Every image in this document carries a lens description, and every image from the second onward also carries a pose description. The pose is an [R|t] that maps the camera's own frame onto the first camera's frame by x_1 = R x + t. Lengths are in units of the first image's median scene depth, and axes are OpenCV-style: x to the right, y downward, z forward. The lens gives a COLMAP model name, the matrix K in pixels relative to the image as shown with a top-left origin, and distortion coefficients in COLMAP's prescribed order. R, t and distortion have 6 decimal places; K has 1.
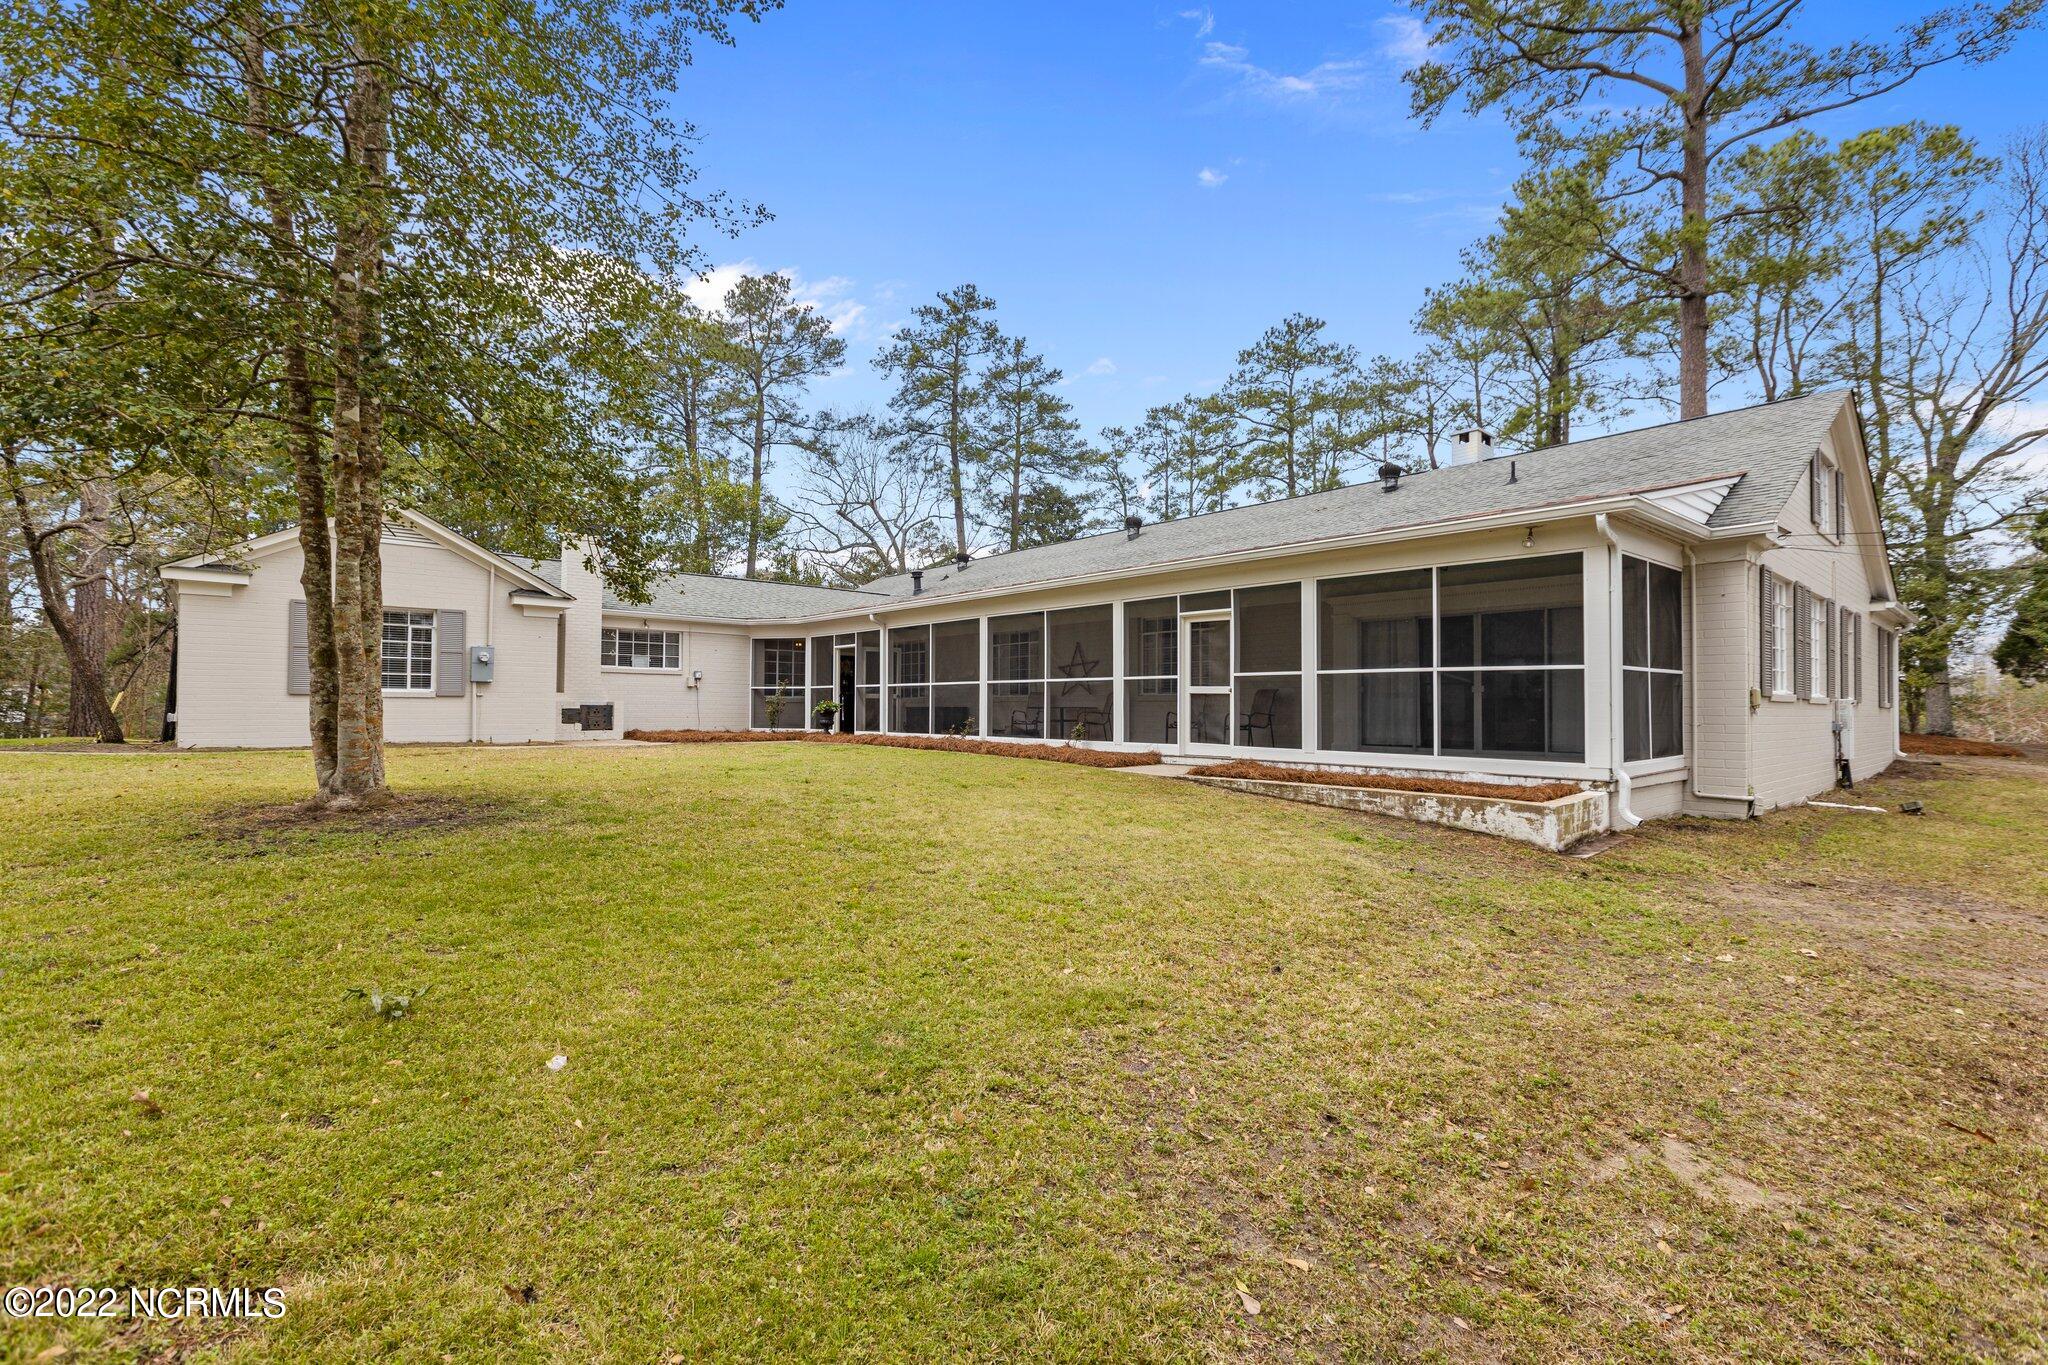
lens RADIAL K [[925.2, 0, 1041.5], [0, 925.2, 681.0], [0, 0, 1]] dist [-0.001432, 0.001634]
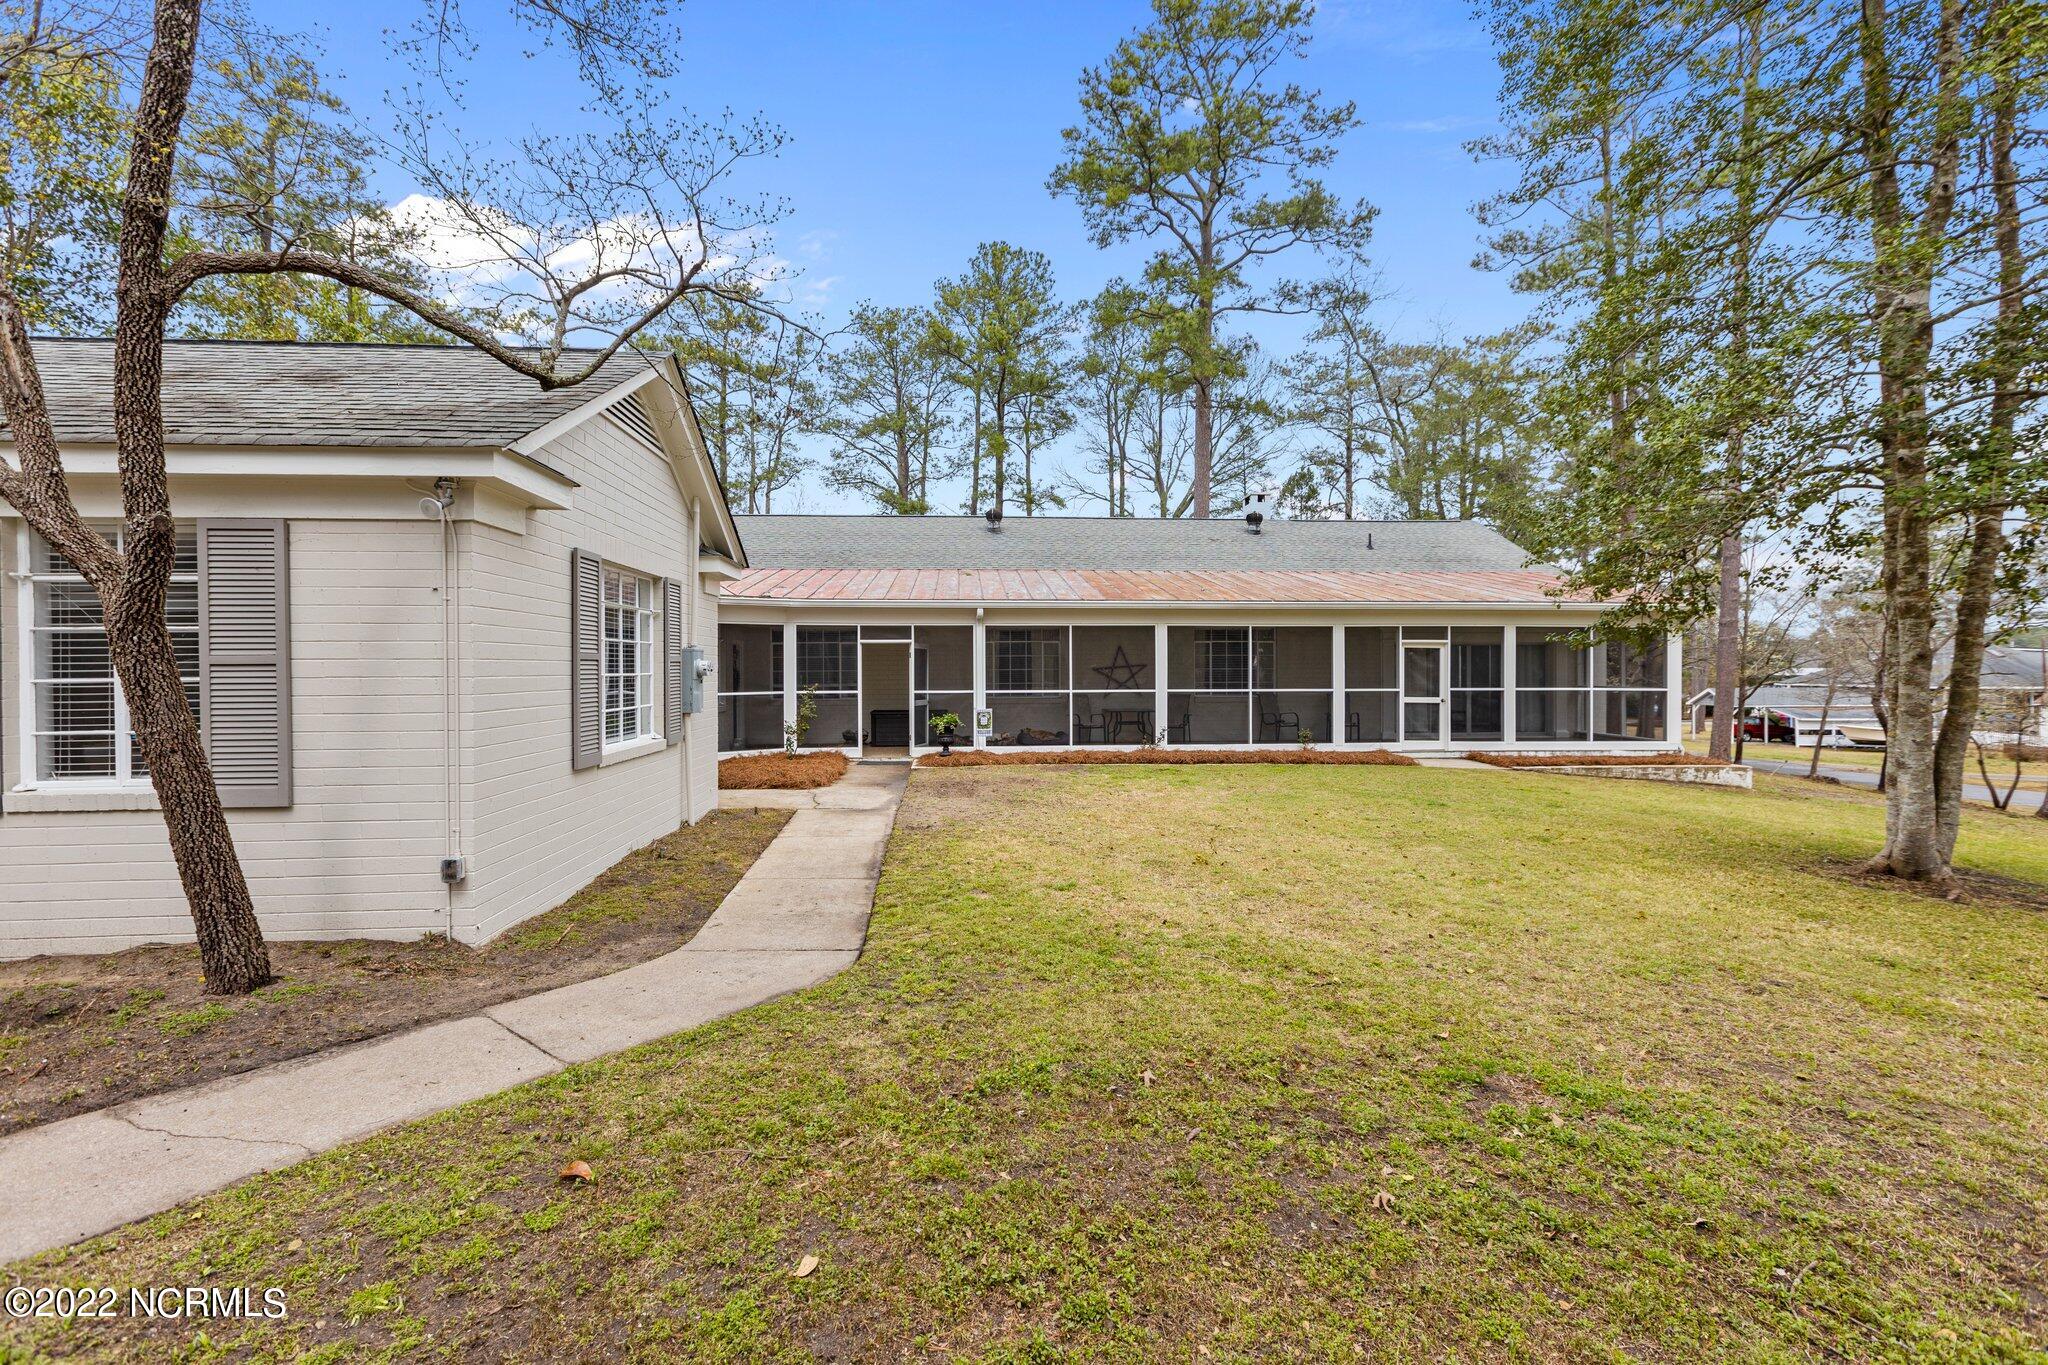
lens RADIAL K [[925.2, 0, 1022.5], [0, 925.2, 675.6], [0, 0, 1]] dist [-0.001432, 0.001634]
pose [[0.595223, -0.010236, 0.803495, -0.982214], [-0.019469, 0.999442, 0.027155, -0.040422], [-0.803324, -0.031807, 0.594692, 0.544938]]
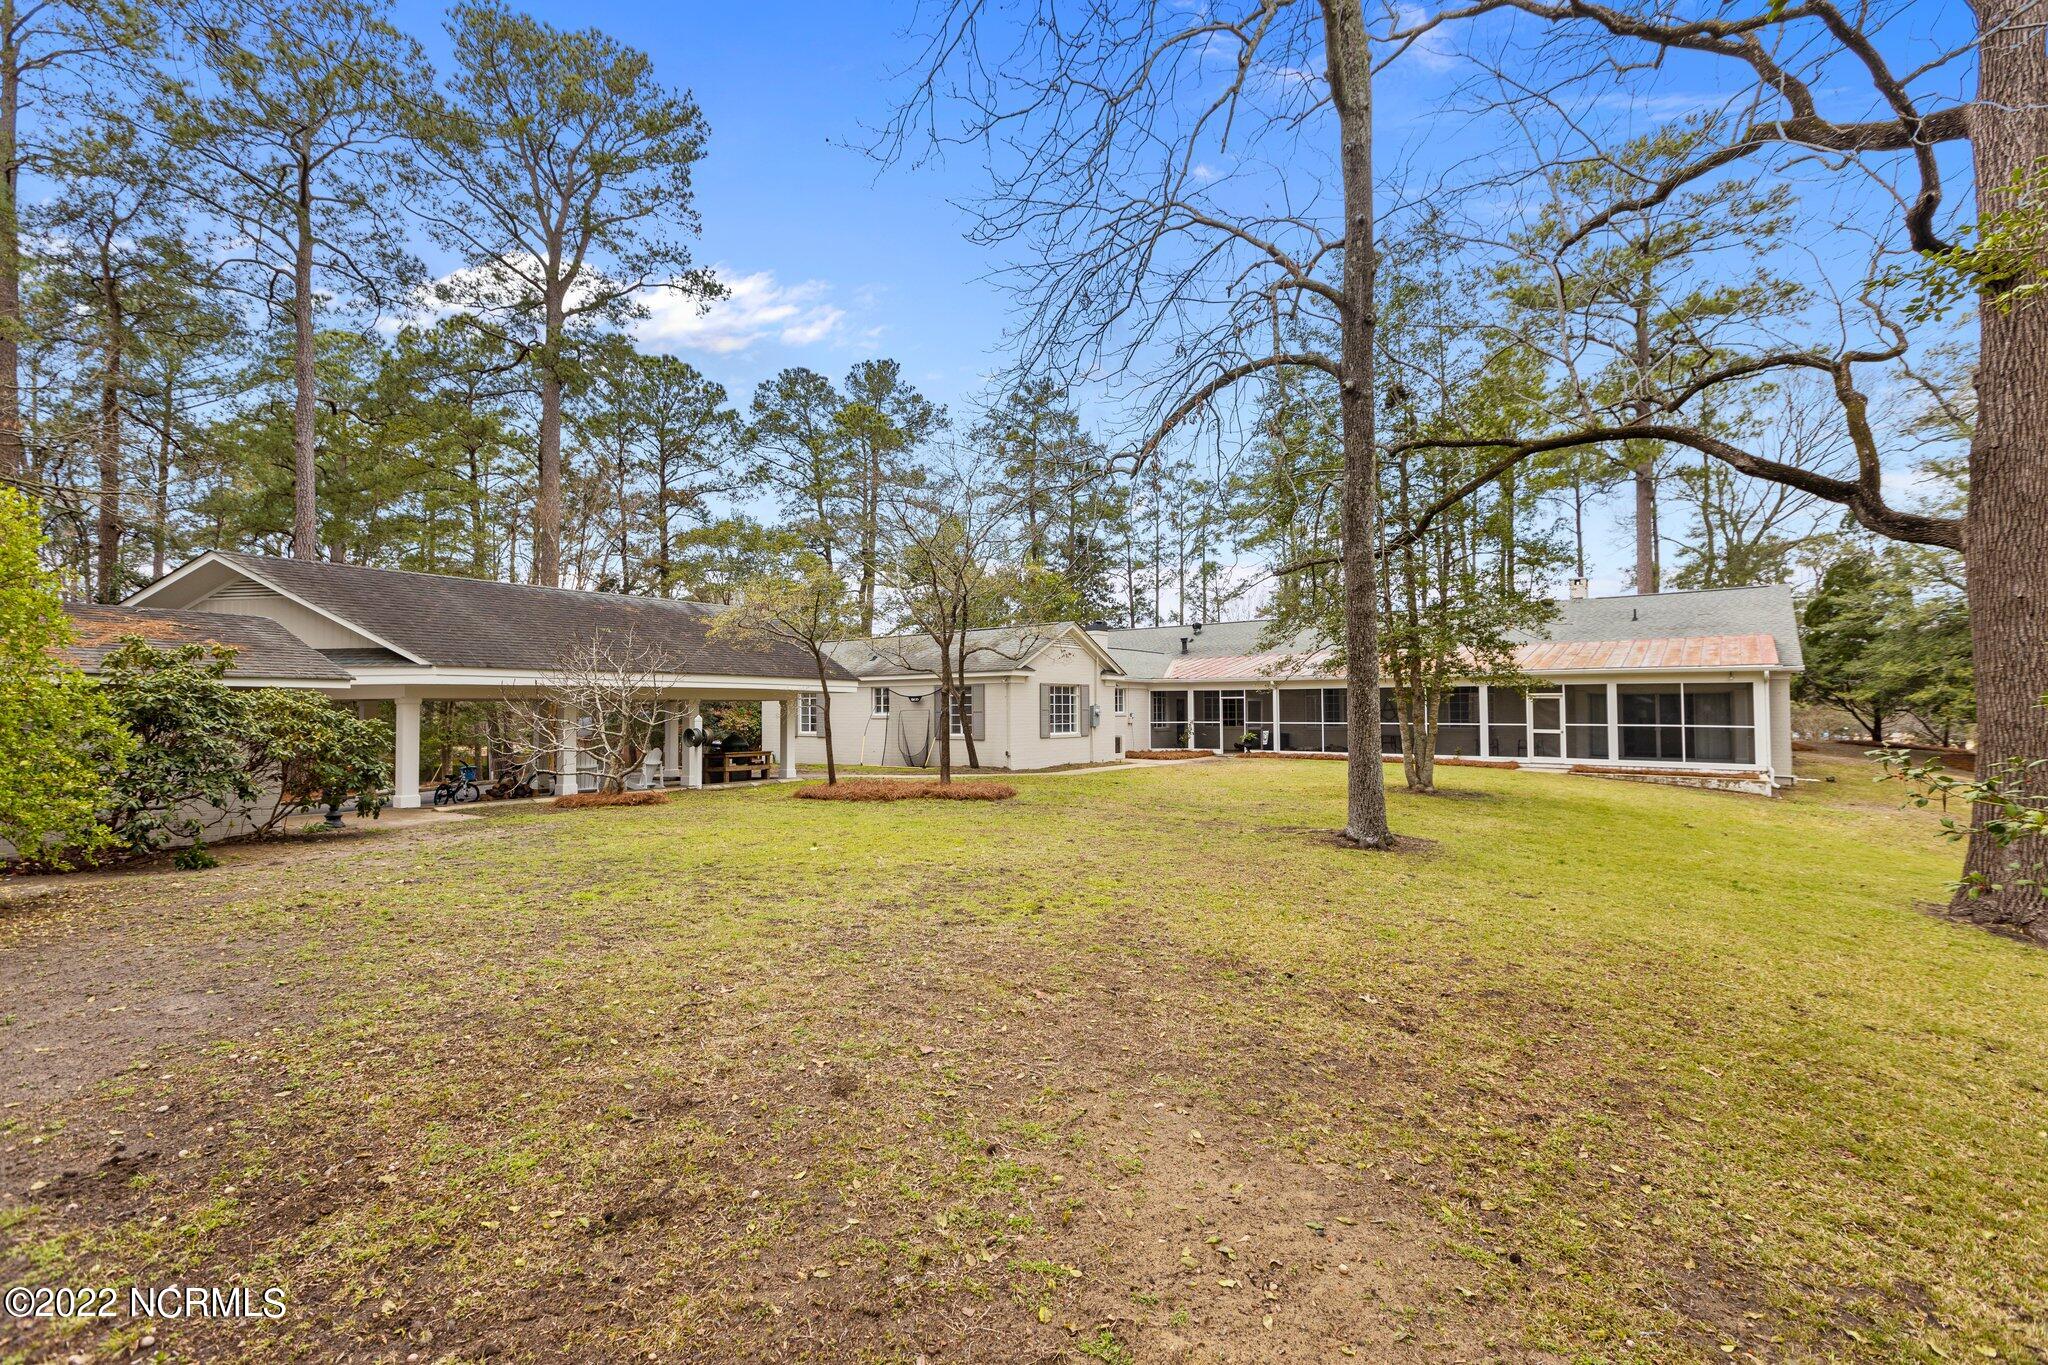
lens RADIAL K [[925.2, 0, 1015.4], [0, 925.2, 695.5], [0, 0, 1]] dist [-0.001432, 0.001634]
pose [[0.981839, -0.005605, 0.189634, -1.130961], [0.001893, 0.999803, 0.019750, -0.093476], [-0.189707, -0.019032, 0.981656, -0.670988]]
